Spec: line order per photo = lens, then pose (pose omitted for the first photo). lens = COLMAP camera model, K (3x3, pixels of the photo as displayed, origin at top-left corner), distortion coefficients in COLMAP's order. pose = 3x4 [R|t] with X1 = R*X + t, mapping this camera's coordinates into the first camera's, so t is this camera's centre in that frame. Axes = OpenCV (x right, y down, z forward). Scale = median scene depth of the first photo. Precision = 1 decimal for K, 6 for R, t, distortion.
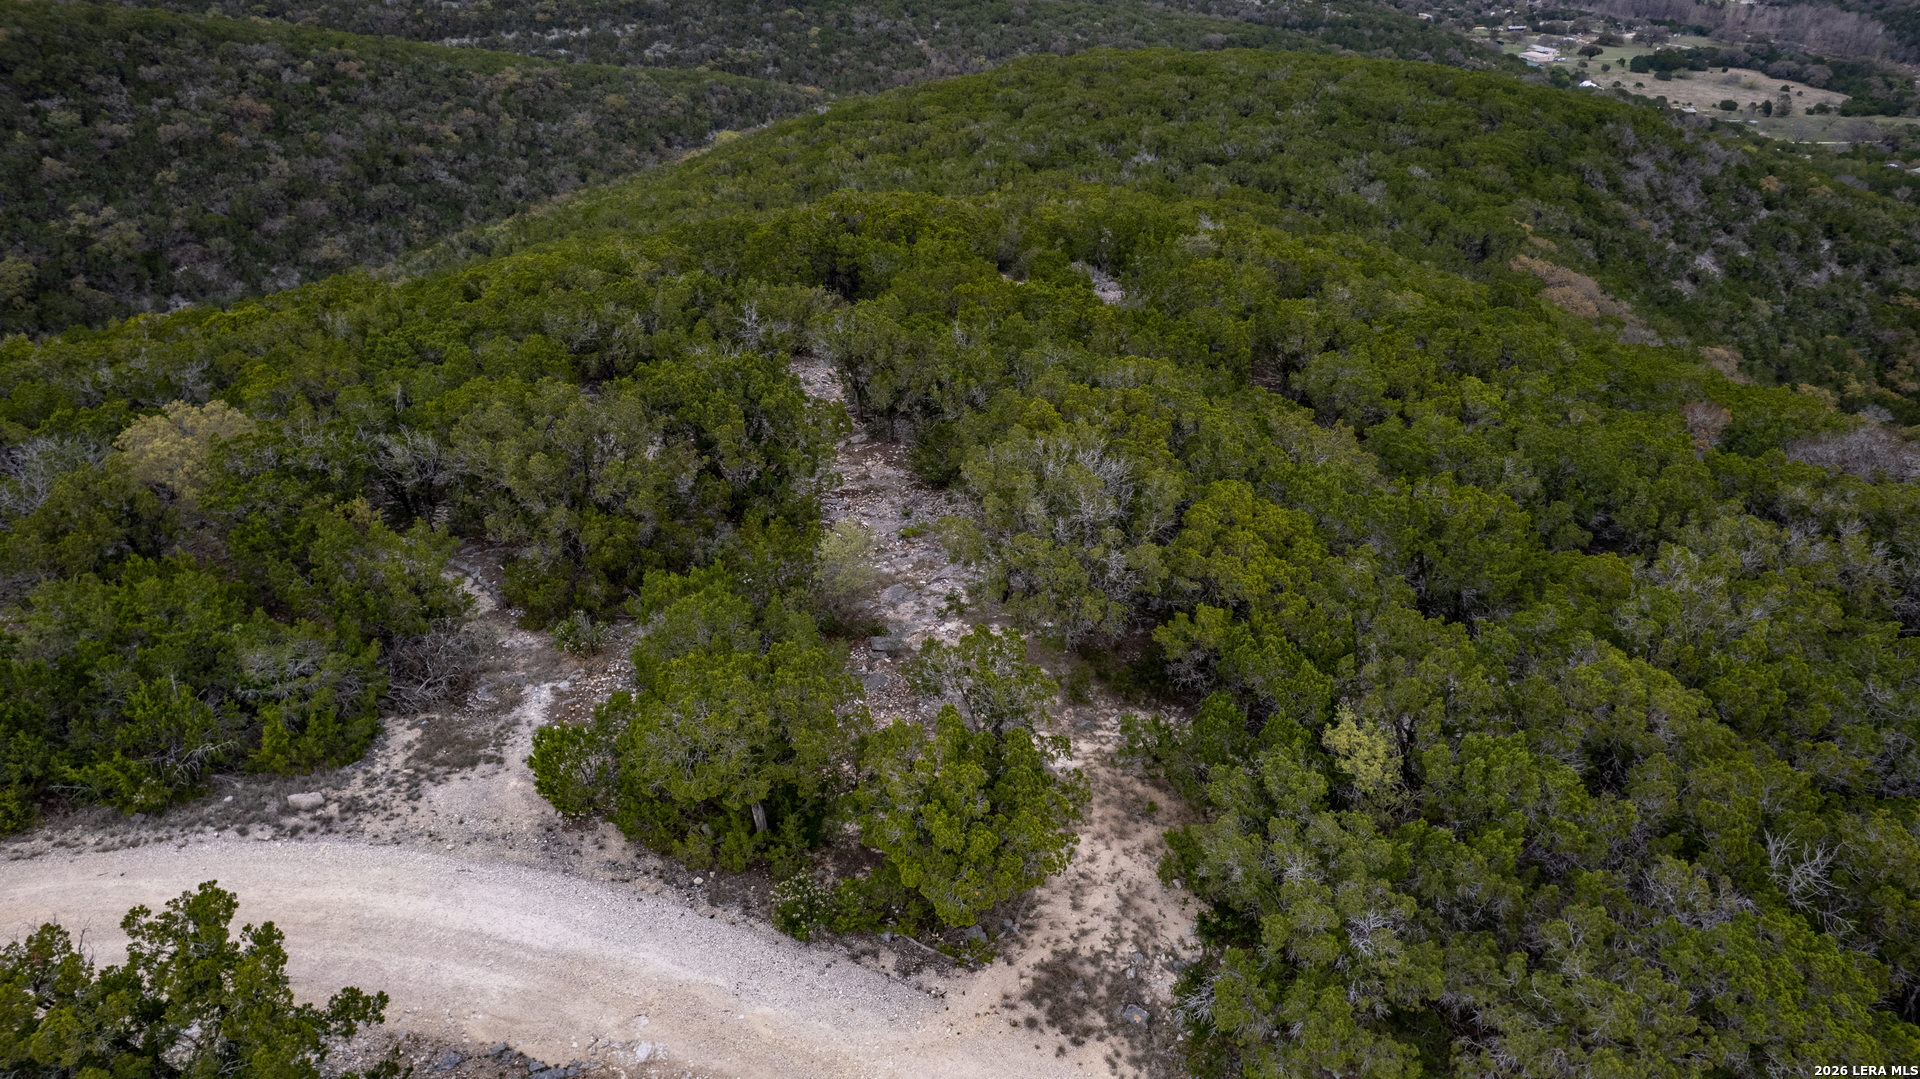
lens RADIAL K [[1236.1, 0, 961.0], [0, 1236.1, 547.3], [0, 0, 1]] dist [-0.077852, 0.076306]
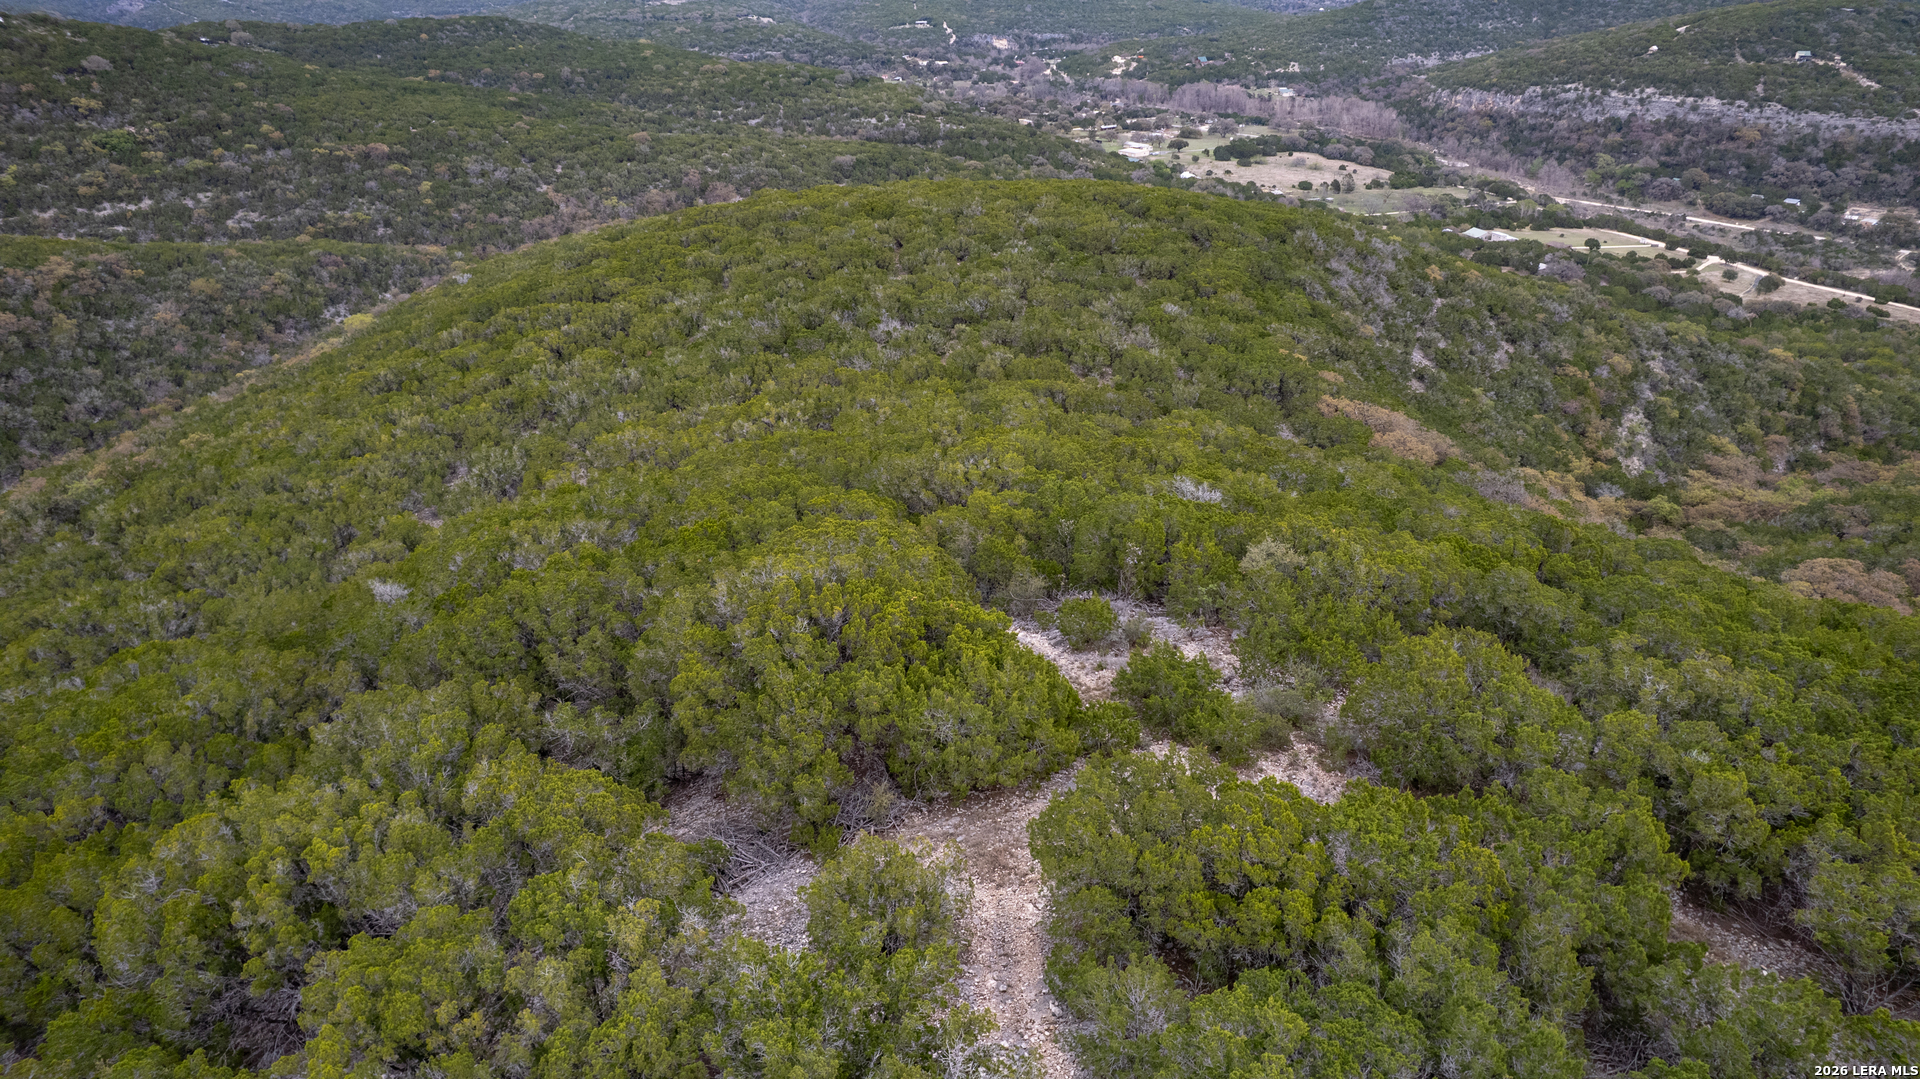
lens RADIAL K [[1236.1, 0, 959.3], [0, 1236.1, 541.3], [0, 0, 1]] dist [-0.077852, 0.076306]
pose [[0.952108, -0.148709, 0.267161, -0.032394], [0.171773, 0.982990, -0.065005, -0.043651], [-0.252950, 0.107783, 0.961457, 0.061236]]
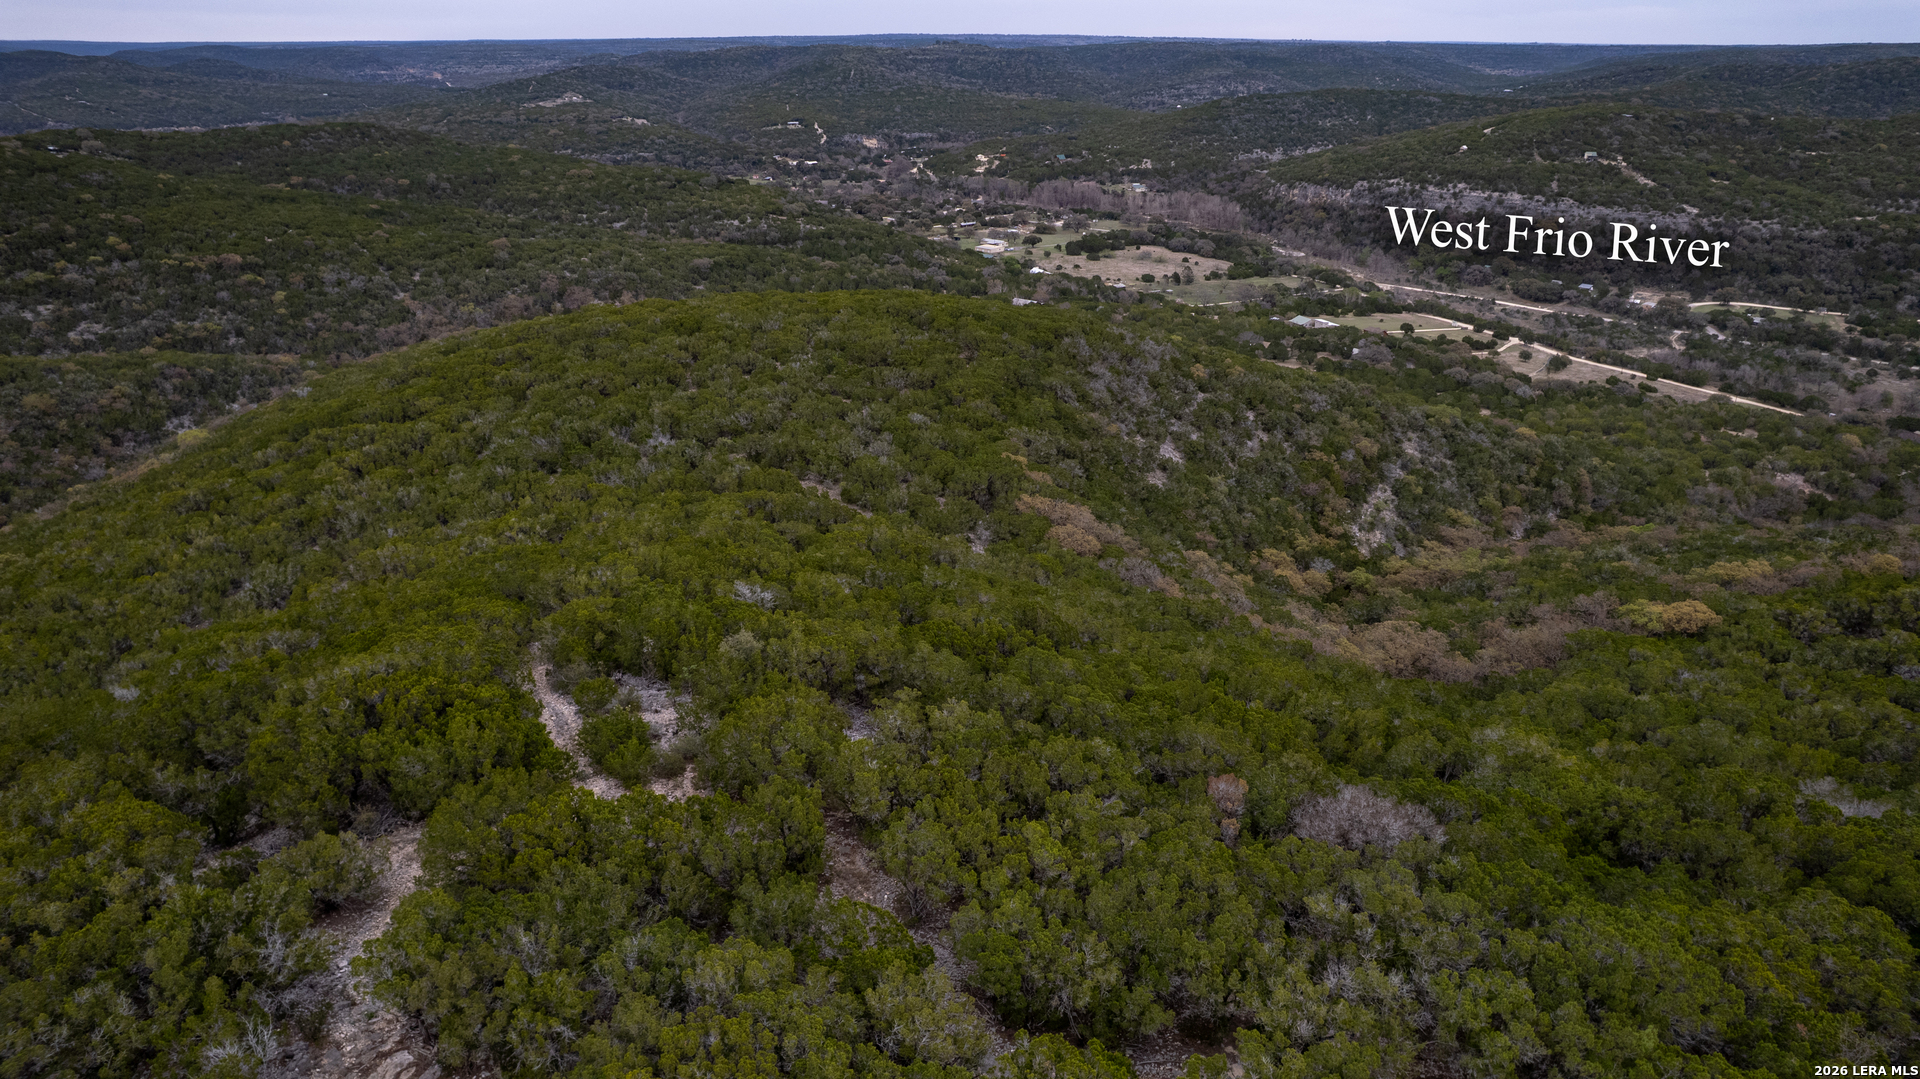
lens RADIAL K [[1236.1, 0, 960.2], [0, 1236.1, 539.0], [0, 0, 1]] dist [-0.077852, 0.076306]
pose [[0.921269, -0.159155, 0.354870, 0.002254], [0.212660, 0.970096, -0.117003, -0.031539], [-0.325636, 0.183258, 0.927565, -0.002775]]
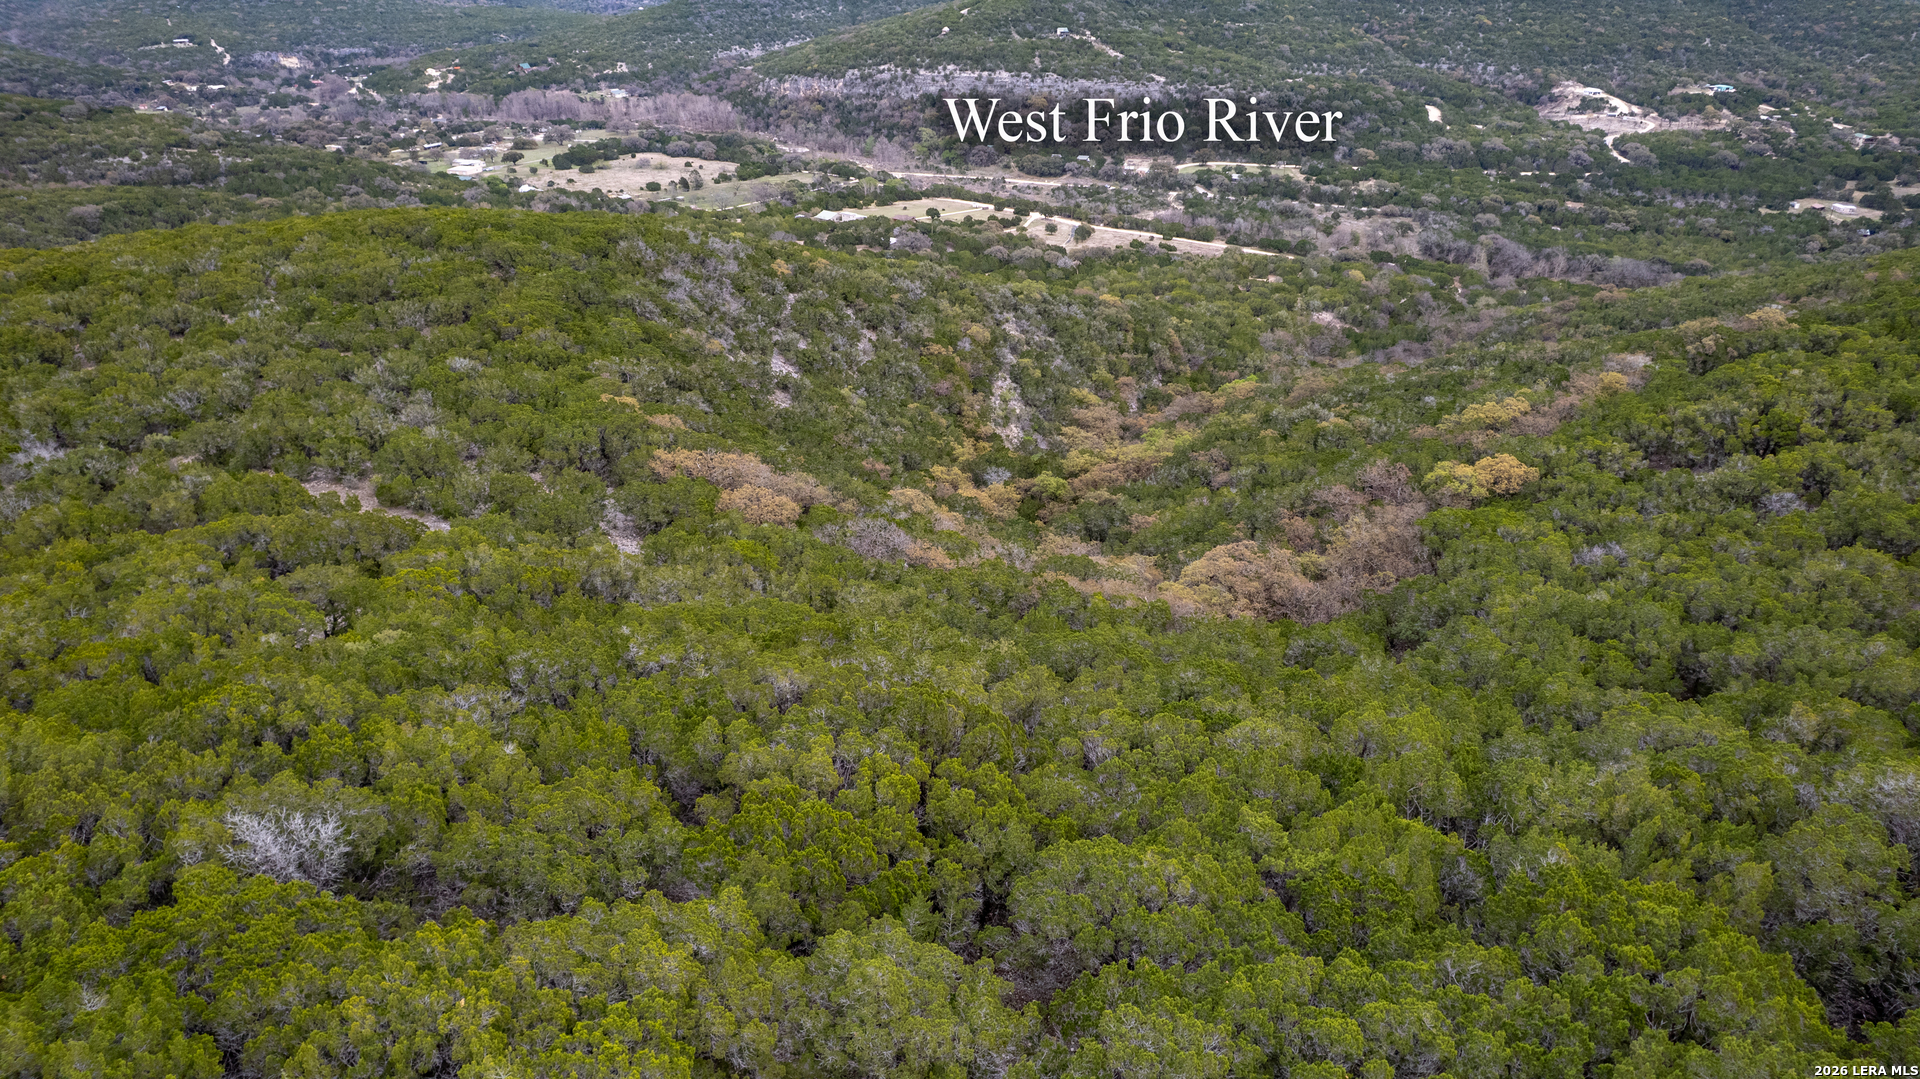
lens RADIAL K [[1236.1, 0, 955.2], [0, 1236.1, 544.6], [0, 0, 1]] dist [-0.077852, 0.076306]
pose [[0.692469, -0.335884, 0.638489, 0.029819], [0.388758, 0.919254, 0.061957, -0.061281], [-0.607744, 0.205314, 0.767133, 0.117204]]
